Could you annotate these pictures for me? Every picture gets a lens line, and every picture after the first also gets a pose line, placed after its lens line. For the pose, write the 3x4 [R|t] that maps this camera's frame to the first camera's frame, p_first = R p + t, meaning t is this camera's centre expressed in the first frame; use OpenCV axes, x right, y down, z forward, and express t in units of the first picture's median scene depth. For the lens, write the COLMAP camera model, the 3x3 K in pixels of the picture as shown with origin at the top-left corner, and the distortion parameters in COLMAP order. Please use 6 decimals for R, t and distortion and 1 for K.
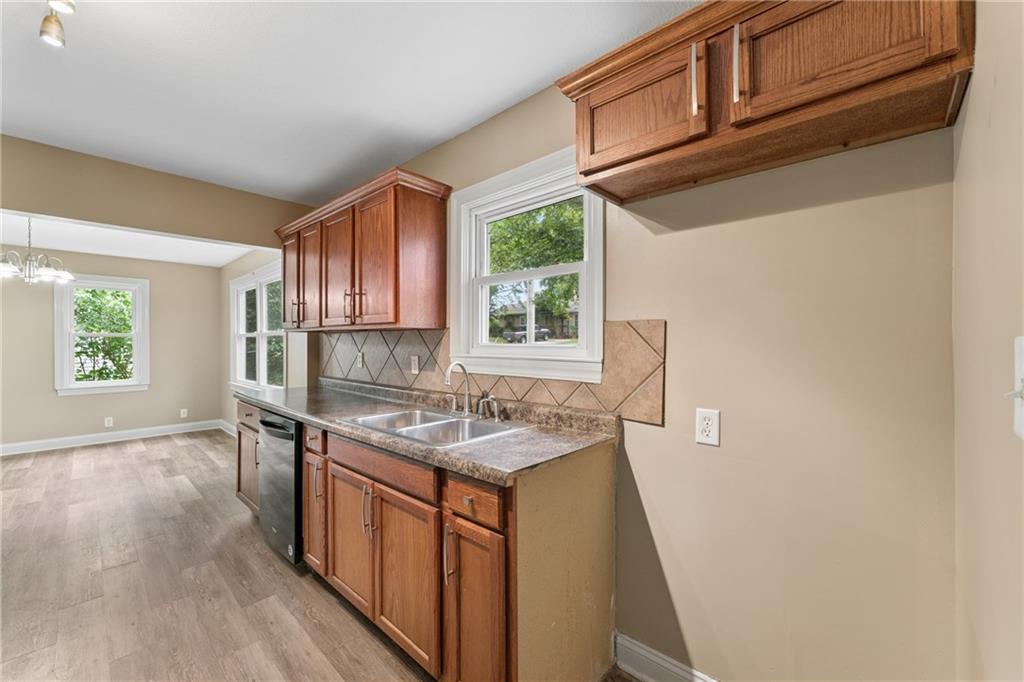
lens RADIAL K [[413.7, 0, 517.0], [0, 413.7, 340.2], [0, 0, 1]] dist [-0.004138, 0.000801]
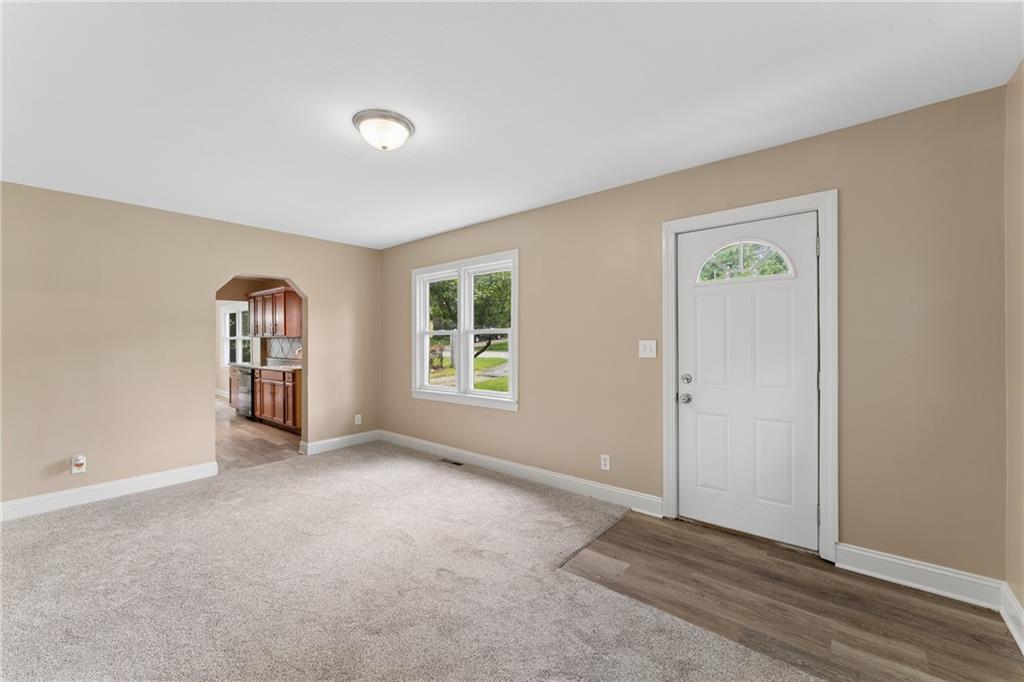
lens RADIAL K [[413.7, 0, 510.5], [0, 413.7, 339.3], [0, 0, 1]] dist [-0.004138, 0.000801]
pose [[0.999512, -0.006837, 0.030468, 0.740782], [0.006821, 0.999977, 0.000643, -0.002340], [-0.030472, -0.000435, 0.999536, -1.212828]]
